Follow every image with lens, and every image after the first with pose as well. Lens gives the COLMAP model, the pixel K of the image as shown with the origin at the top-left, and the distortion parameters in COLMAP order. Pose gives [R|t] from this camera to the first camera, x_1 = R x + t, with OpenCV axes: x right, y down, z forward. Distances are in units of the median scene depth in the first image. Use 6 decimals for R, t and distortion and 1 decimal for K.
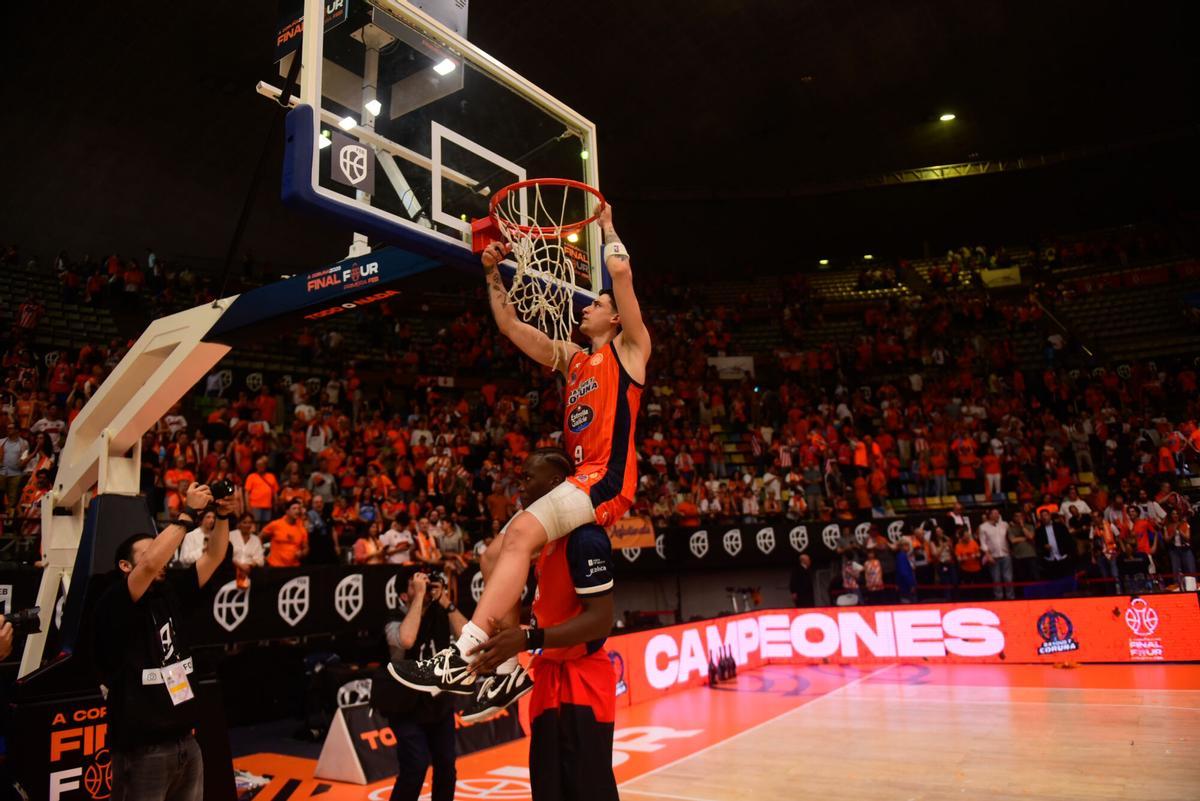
lens RADIAL K [[845.0, 0, 603.4], [0, 845.0, 404.5], [0, 0, 1]] dist [-0.044191, -0.007938]
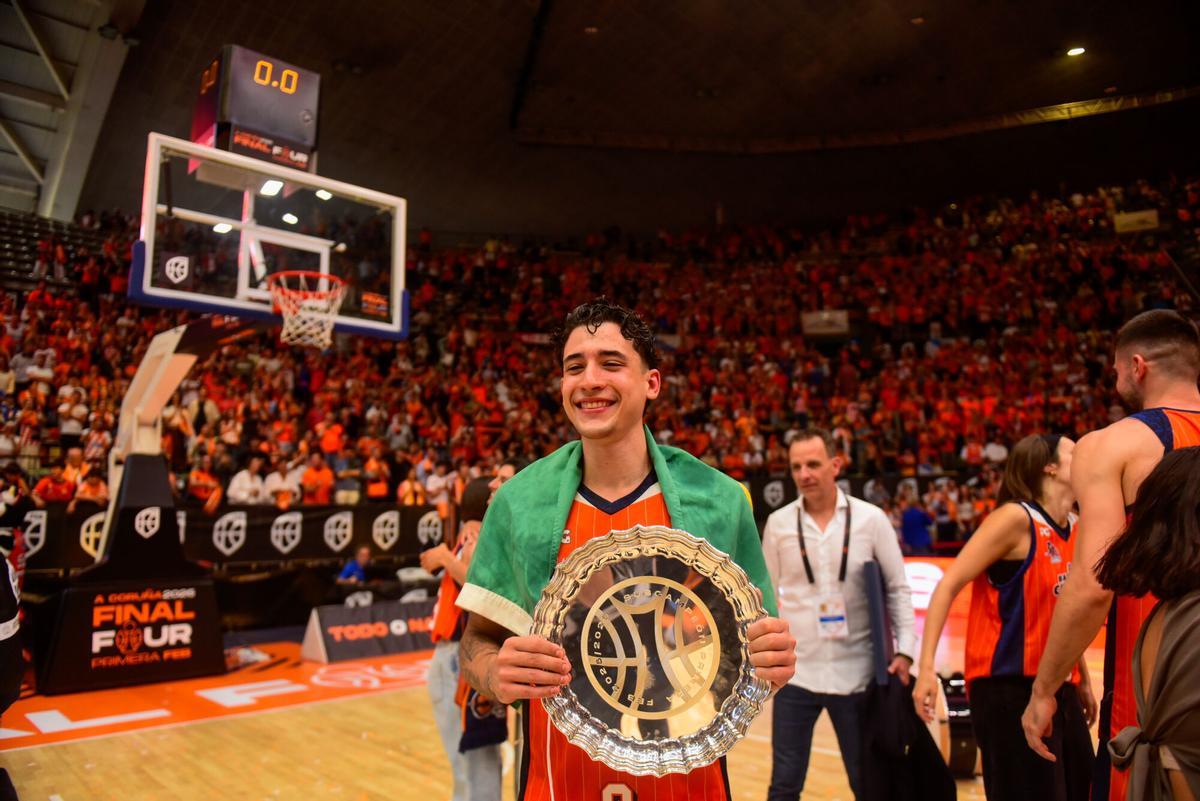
lens RADIAL K [[845.0, 0, 601.0], [0, 845.0, 412.6], [0, 0, 1]] dist [-0.044191, -0.007938]
pose [[0.980230, 0.013487, -0.197399, 0.237826], [0.001852, 0.997005, 0.077314, -0.036112], [0.197850, -0.076151, 0.977270, -0.130101]]
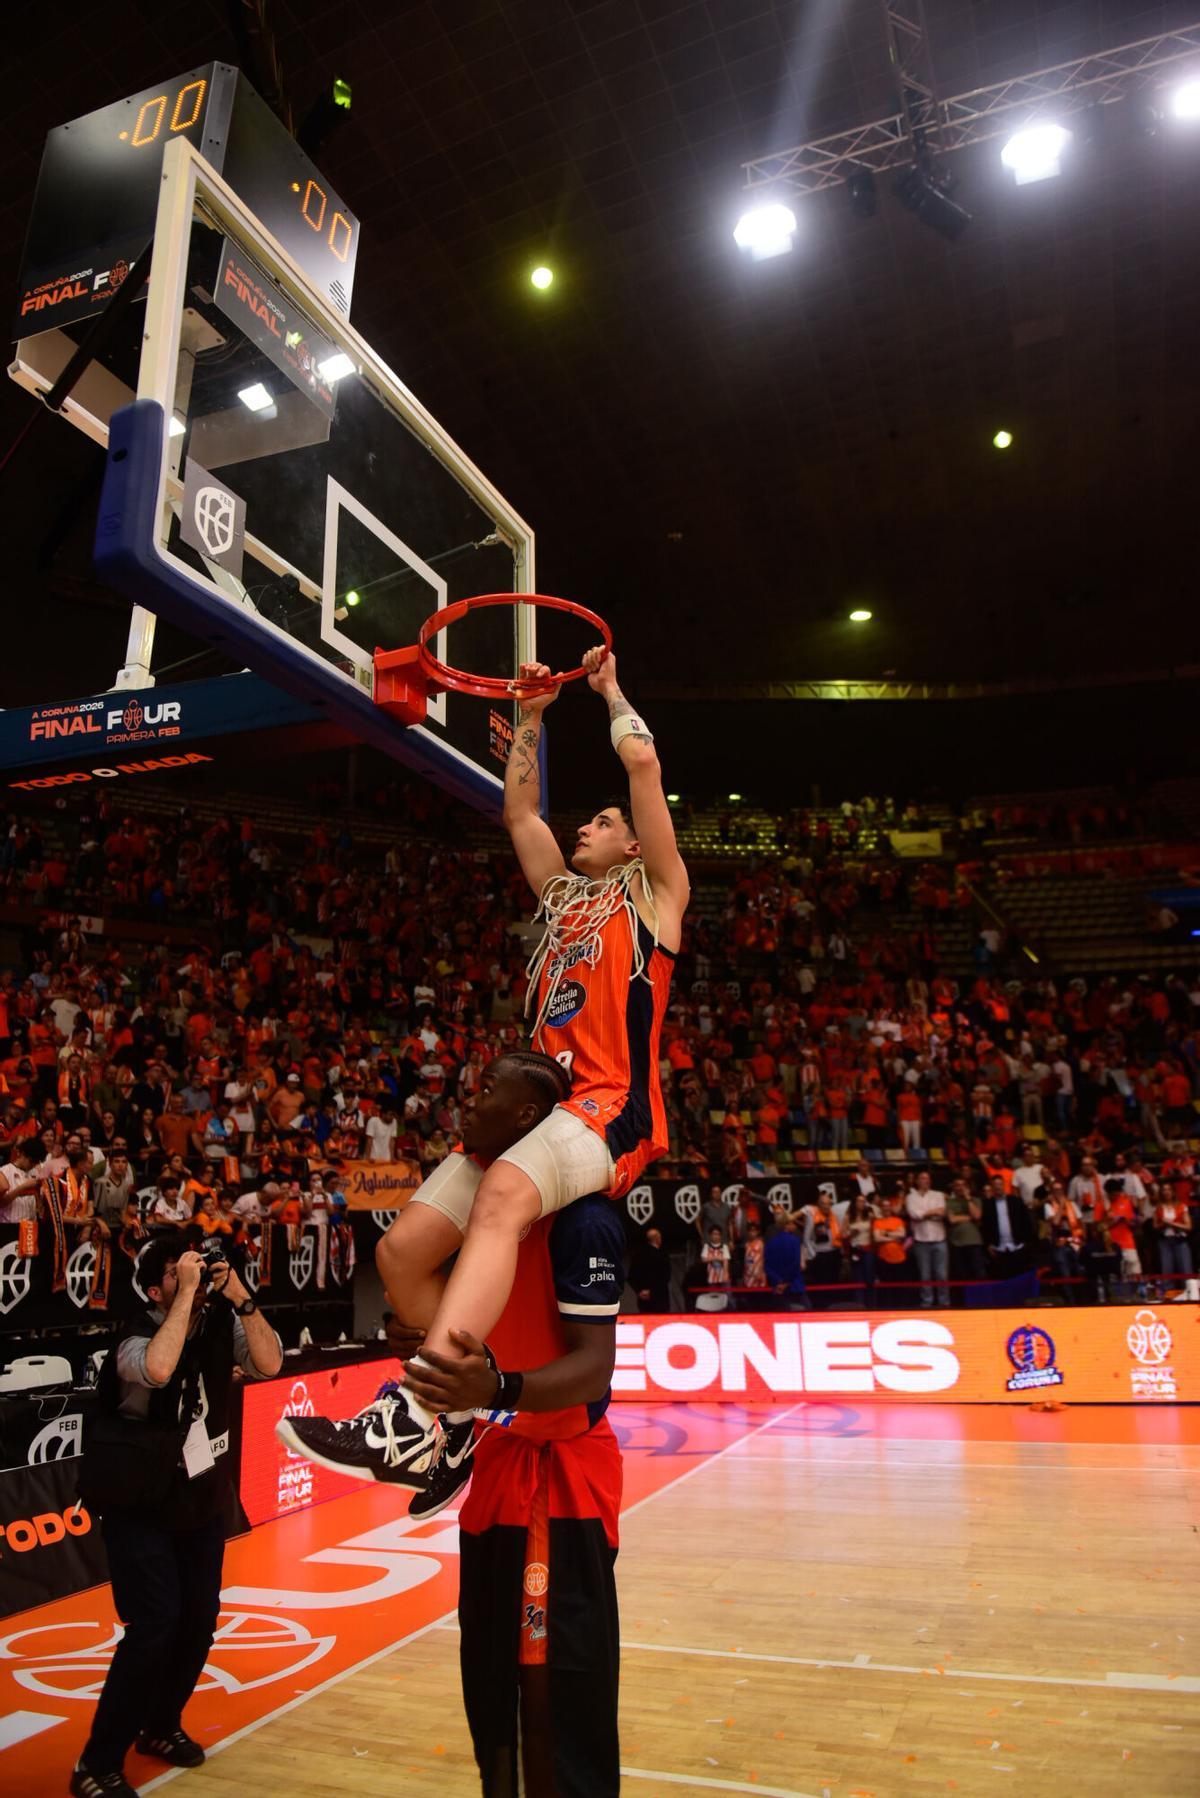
lens RADIAL K [[1266.1, 0, 606.8], [0, 1266.1, 887.0], [0, 0, 1]] dist [-0.044191, -0.007938]
pose [[0.971055, 0.090013, 0.221248, -0.057358], [-0.071405, 0.993312, -0.090729, 0.004666], [-0.227935, 0.072305, 0.970988, 0.037567]]
